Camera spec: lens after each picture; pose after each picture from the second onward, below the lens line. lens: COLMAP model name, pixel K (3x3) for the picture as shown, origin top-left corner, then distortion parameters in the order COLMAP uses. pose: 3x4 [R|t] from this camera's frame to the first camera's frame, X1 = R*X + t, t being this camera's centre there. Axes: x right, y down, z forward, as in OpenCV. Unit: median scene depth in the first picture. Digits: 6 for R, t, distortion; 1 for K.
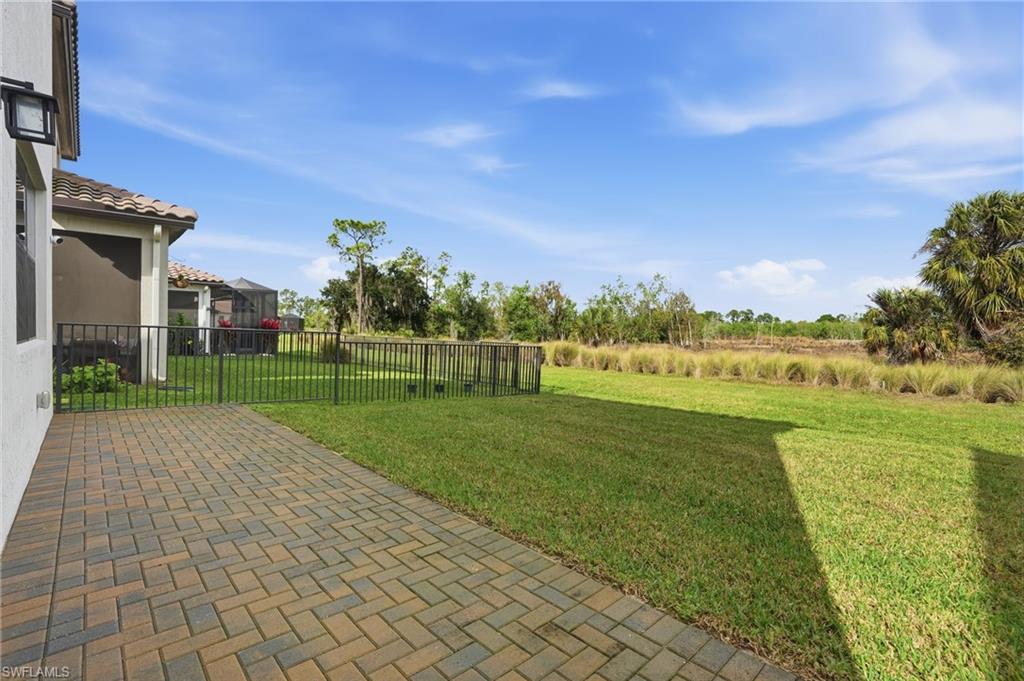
lens RADIAL K [[472.0, 0, 508.2], [0, 472.0, 346.2], [0, 0, 1]] dist [-0.033027, 0.003512]
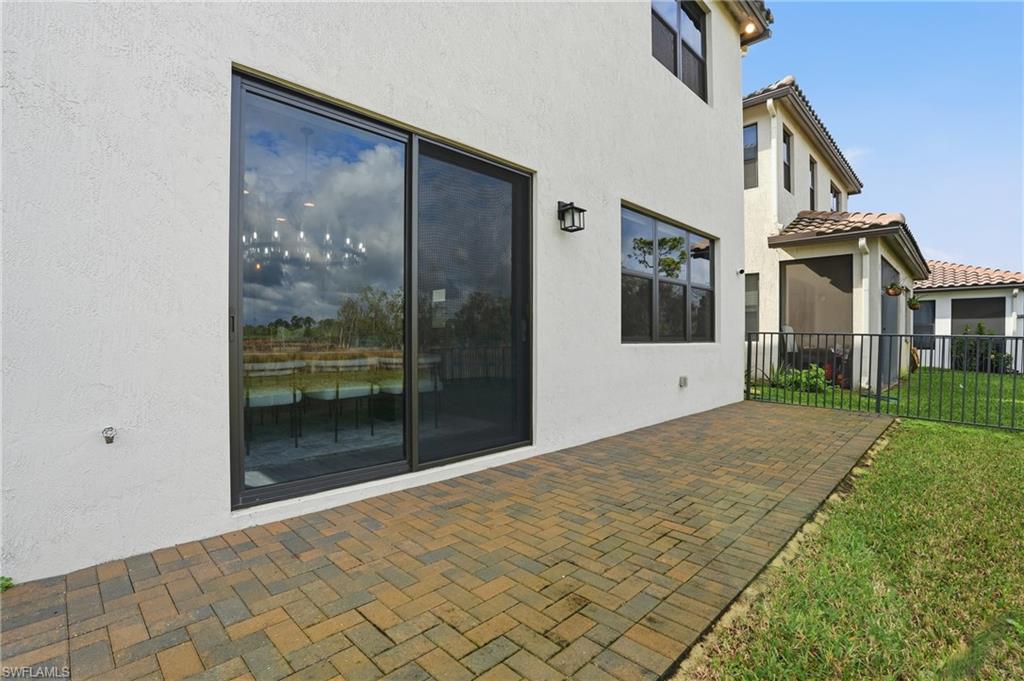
lens RADIAL K [[472.0, 0, 513.4], [0, 472.0, 340.6], [0, 0, 1]] dist [-0.033027, 0.003512]
pose [[0.038464, -0.019571, -0.999068, 0.623113], [-0.032149, 0.999266, -0.020812, 0.041122], [0.998743, 0.032920, 0.037807, 0.456984]]
